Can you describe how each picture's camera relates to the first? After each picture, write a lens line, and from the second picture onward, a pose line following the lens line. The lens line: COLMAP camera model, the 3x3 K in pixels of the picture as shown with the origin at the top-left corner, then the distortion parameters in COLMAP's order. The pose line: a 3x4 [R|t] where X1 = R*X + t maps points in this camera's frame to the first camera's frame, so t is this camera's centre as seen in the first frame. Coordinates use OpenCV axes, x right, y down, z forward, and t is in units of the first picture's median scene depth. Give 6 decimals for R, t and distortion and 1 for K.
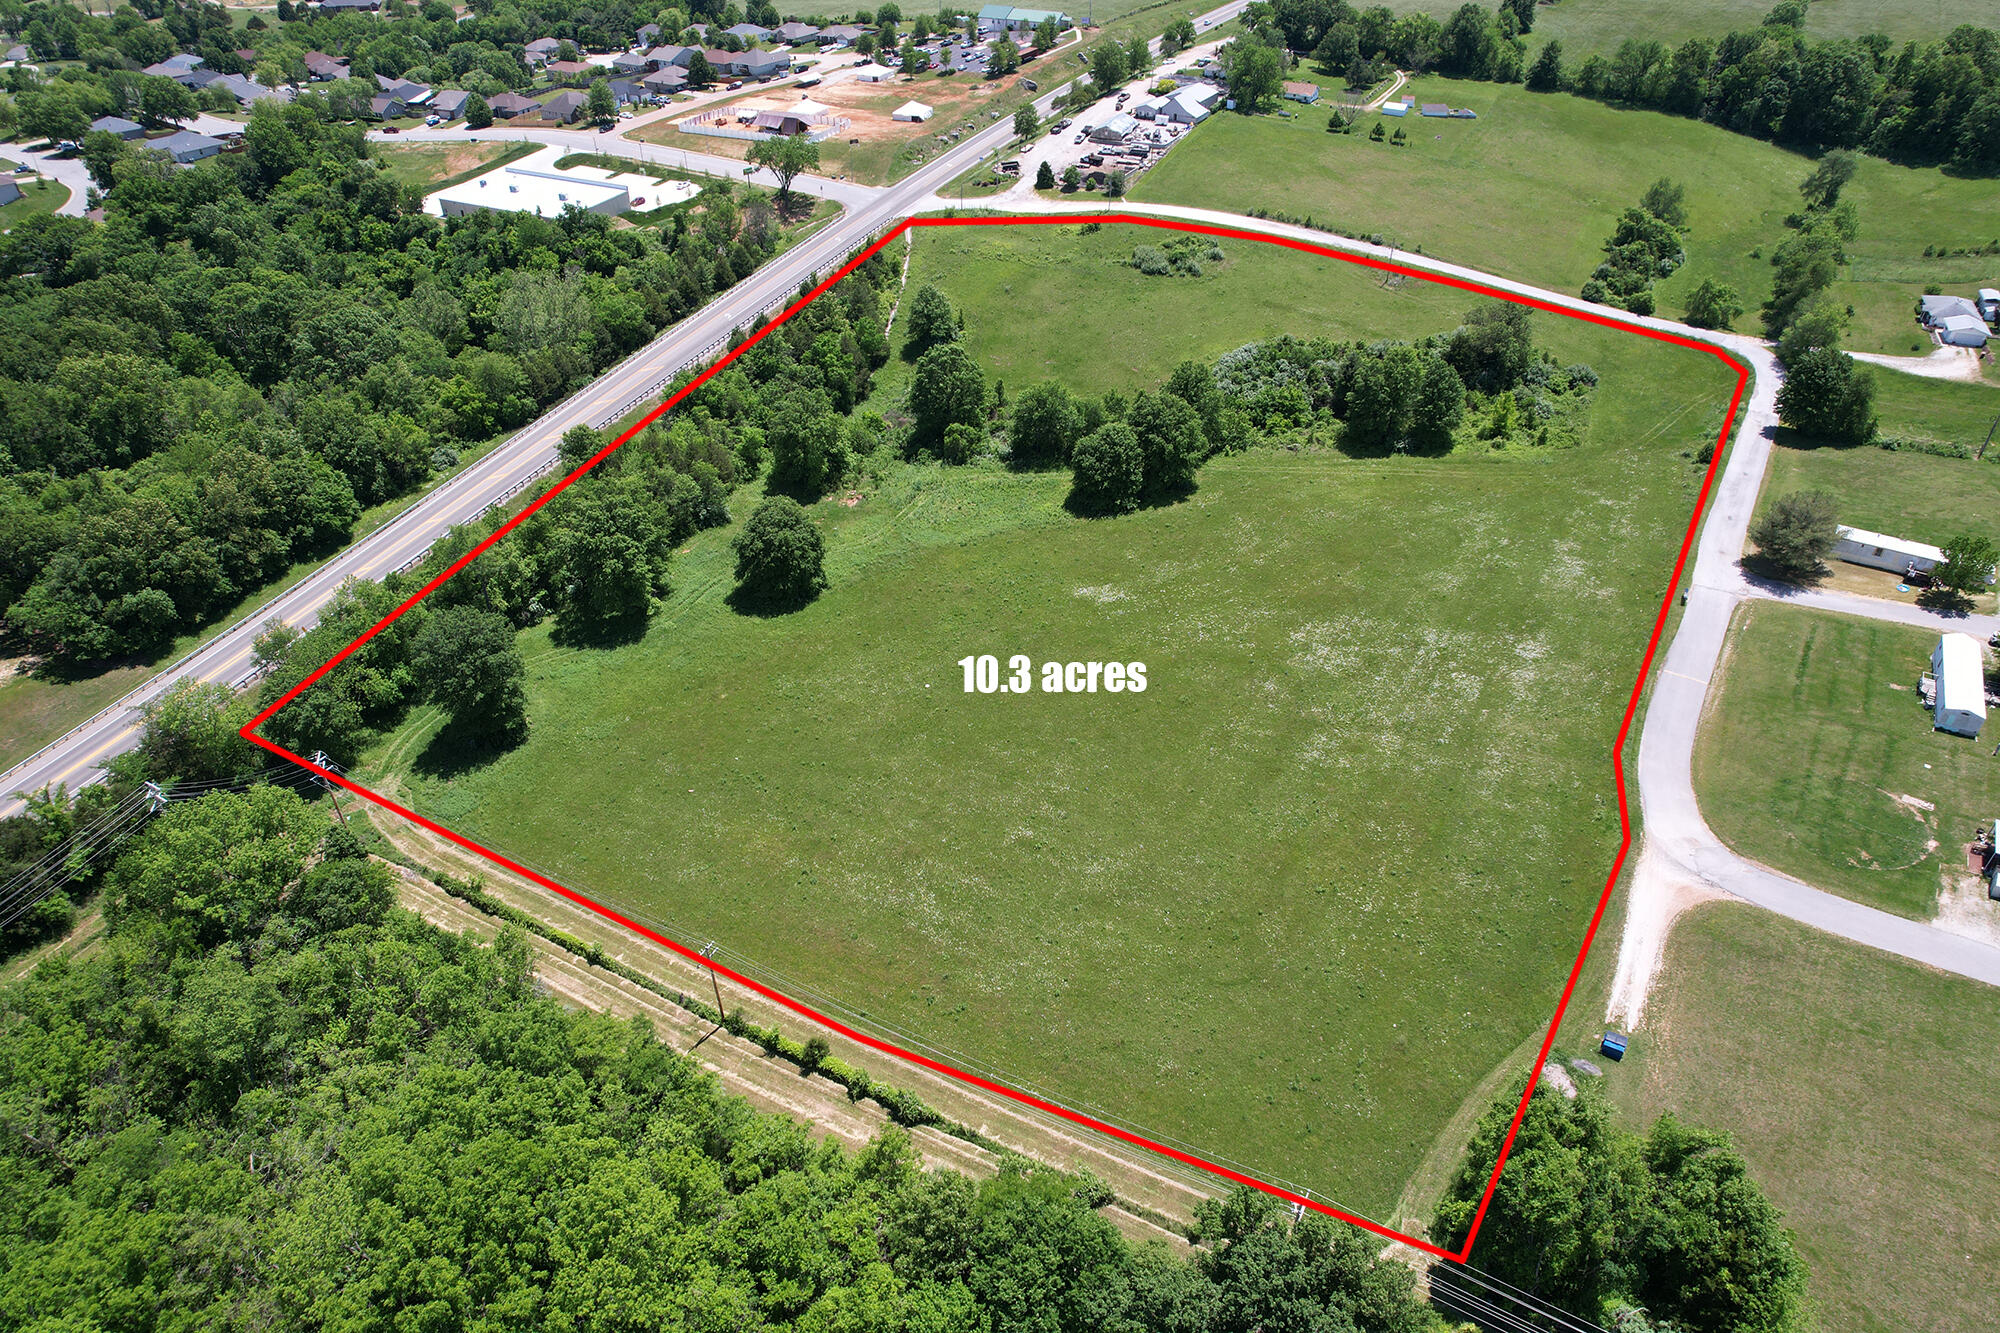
lens RADIAL K [[1275.5, 0, 1005.4], [0, 1275.5, 666.9], [0, 0, 1]] dist [-0.077137, 0.070508]
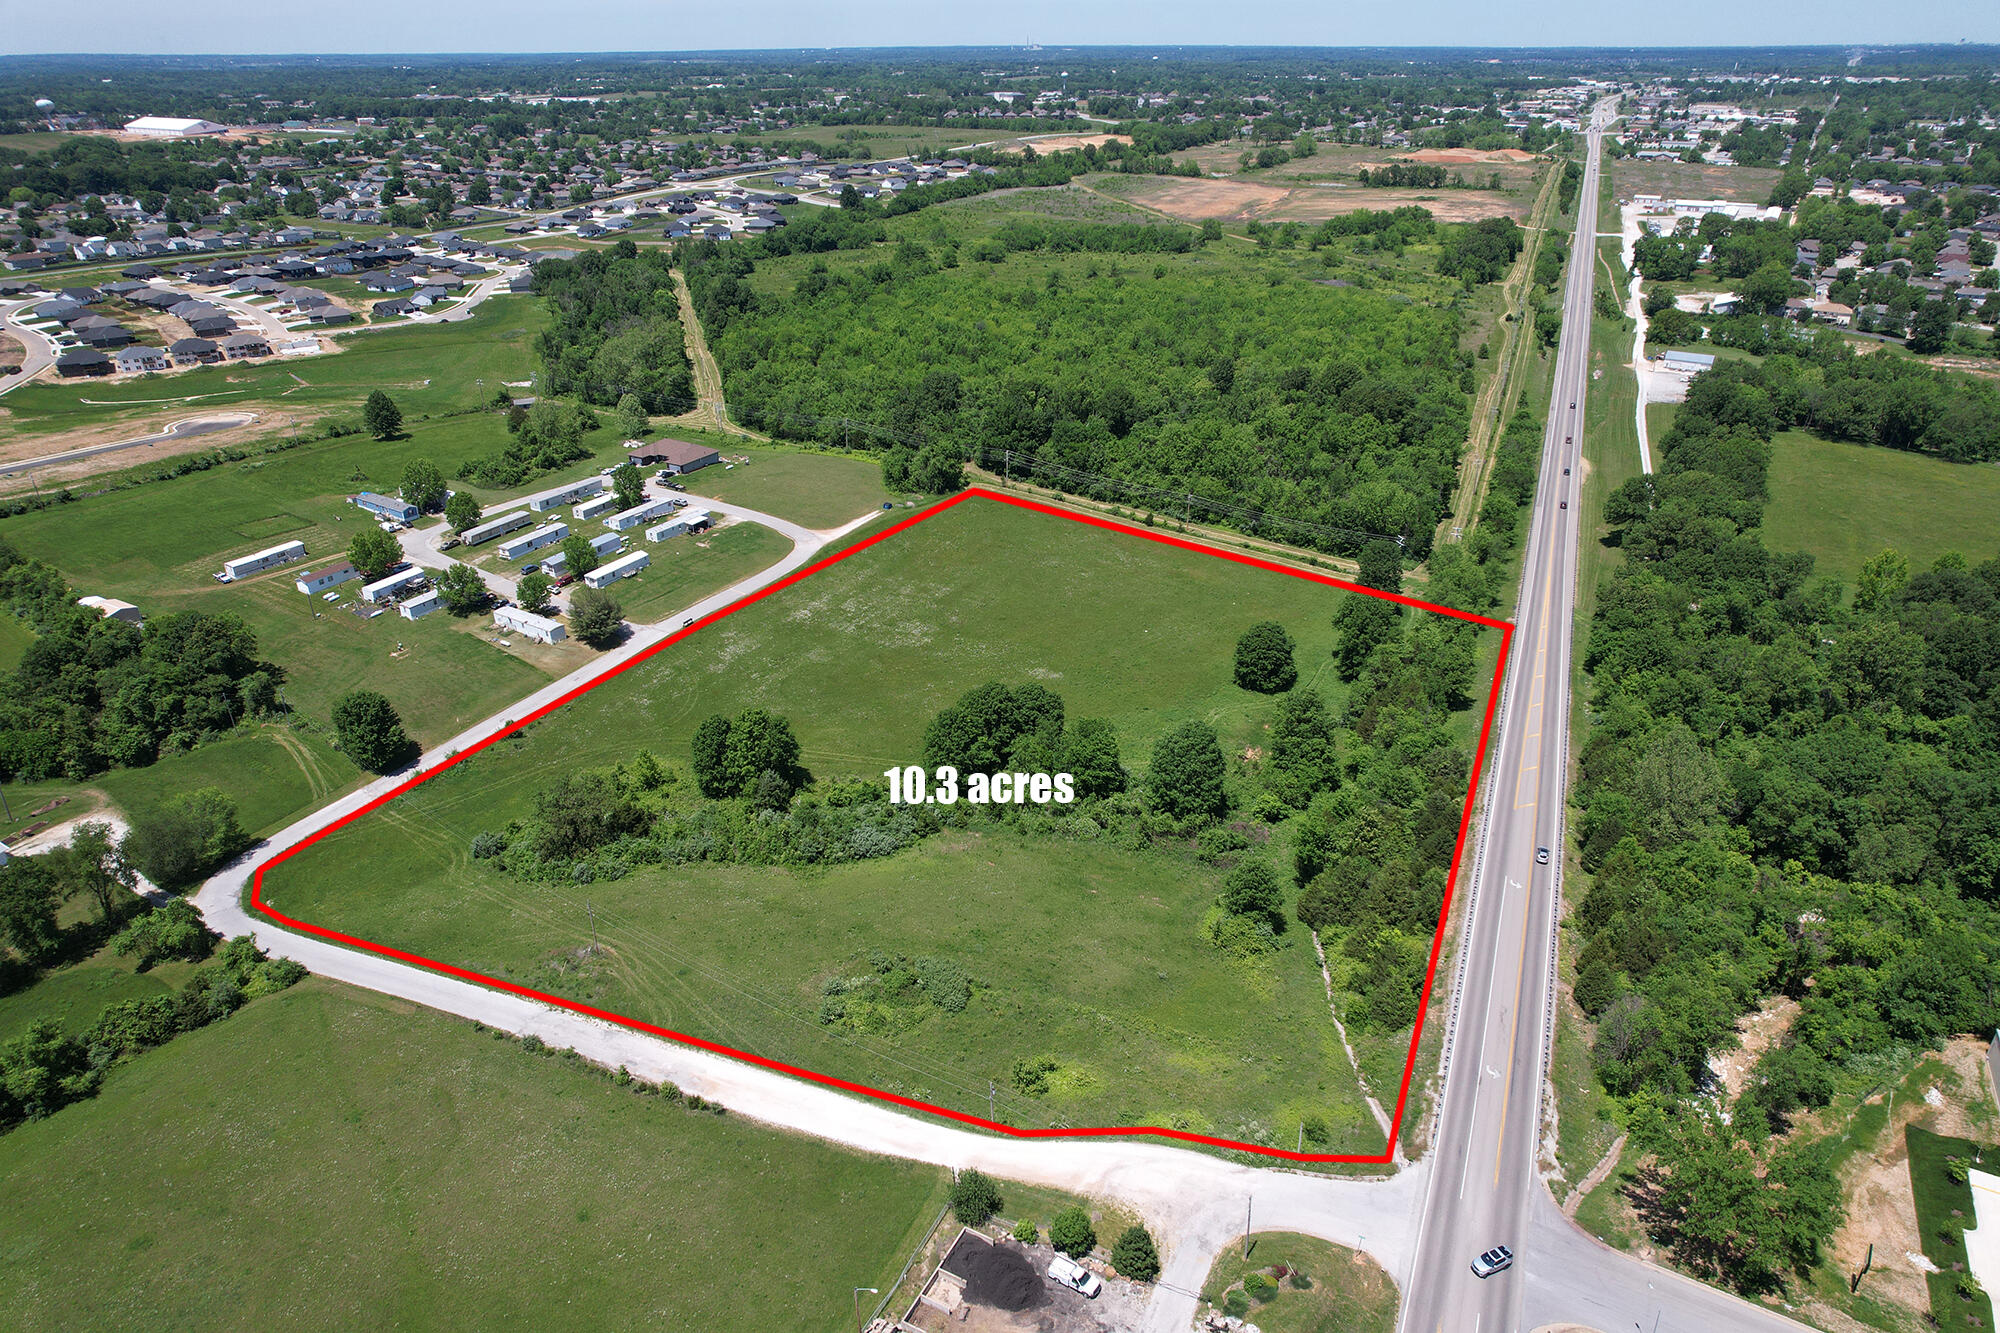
lens RADIAL K [[1275.5, 0, 1005.4], [0, 1275.5, 666.9], [0, 0, 1]] dist [-0.077137, 0.070508]
pose [[-0.999960, 0.008931, -0.000672, 0.120647], [0.003428, 0.450965, 0.892535, -1.377243], [0.008274, 0.892497, -0.450978, 1.649769]]
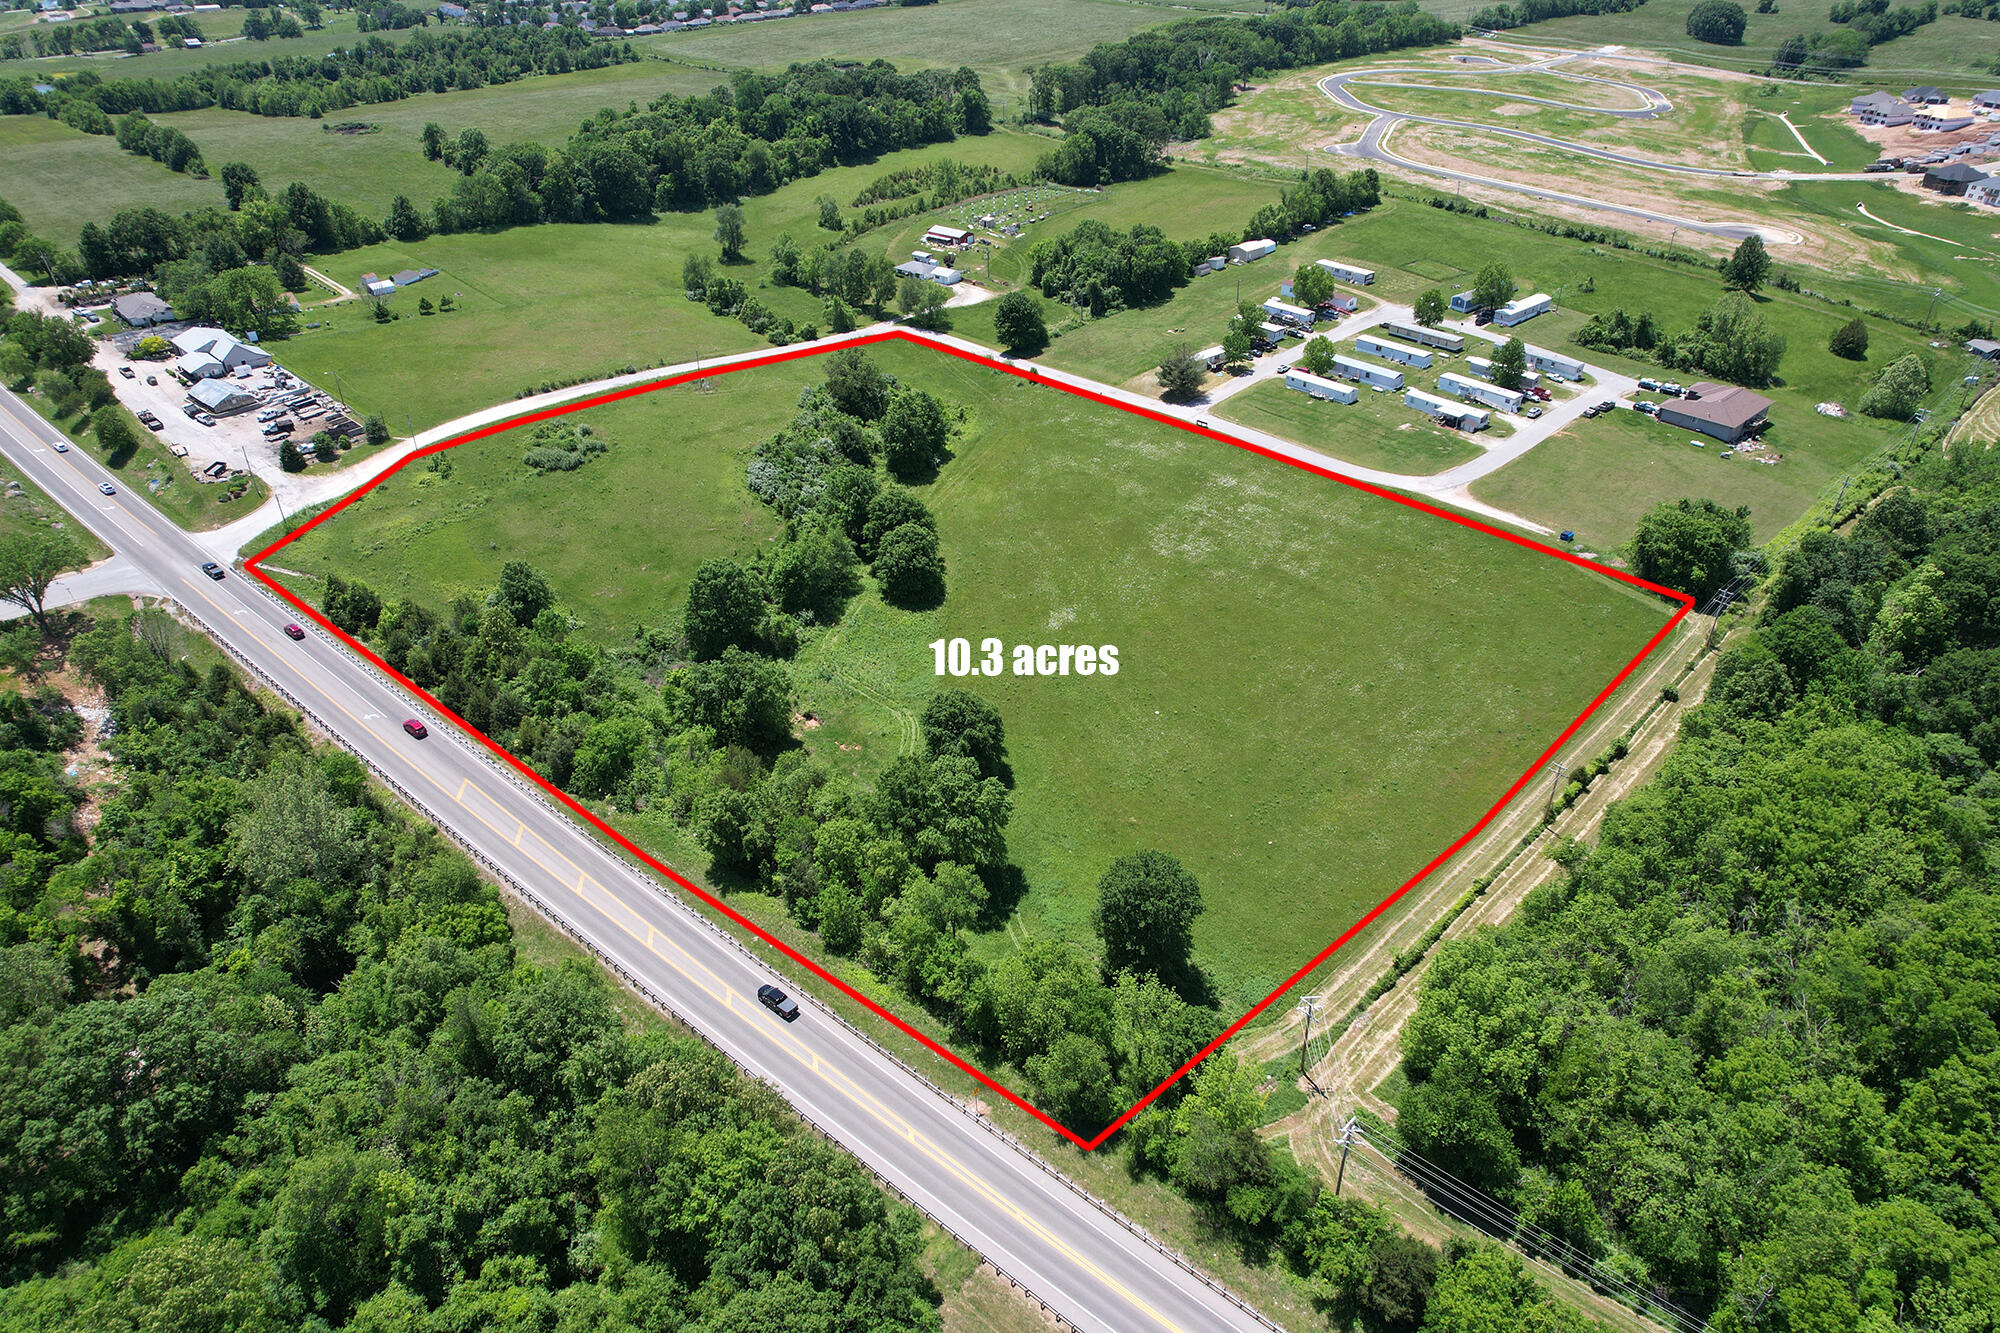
lens RADIAL K [[1275.5, 0, 1005.4], [0, 1275.5, 666.9], [0, 0, 1]] dist [-0.077137, 0.070508]
pose [[0.284347, -0.518333, 0.806522, -0.938573], [0.580035, 0.762827, 0.285754, -0.398059], [-0.763352, 0.386557, 0.517559, 0.425261]]
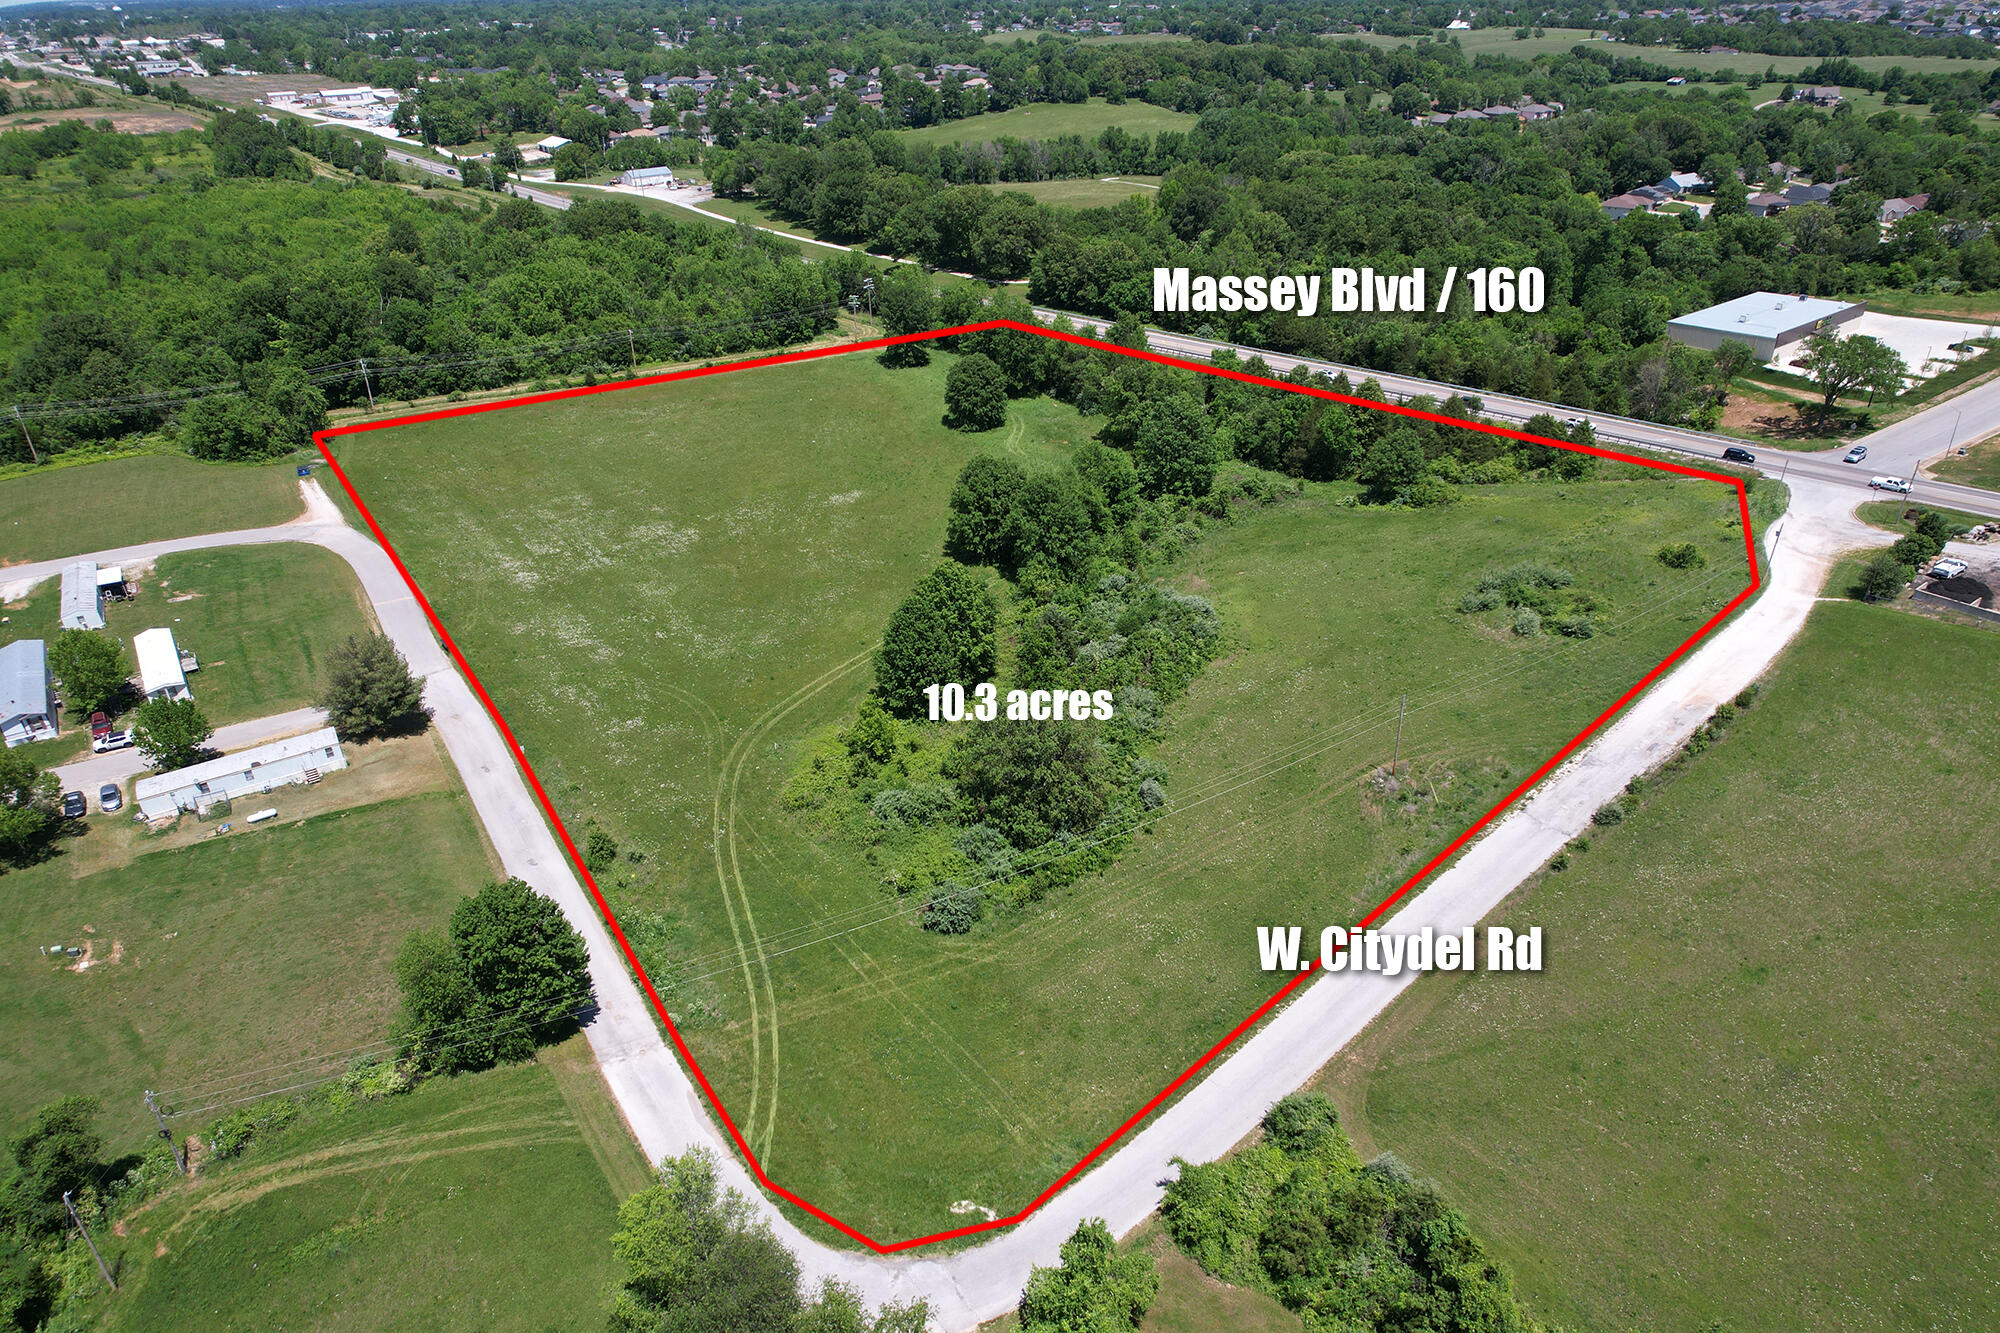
lens RADIAL K [[1275.5, 0, 1005.4], [0, 1275.5, 666.9], [0, 0, 1]] dist [-0.077137, 0.070508]
pose [[-0.414401, 0.453441, -0.789090, 1.028554], [-0.520876, 0.592825, 0.614204, -0.776901], [0.746298, 0.665545, -0.009481, 1.222451]]
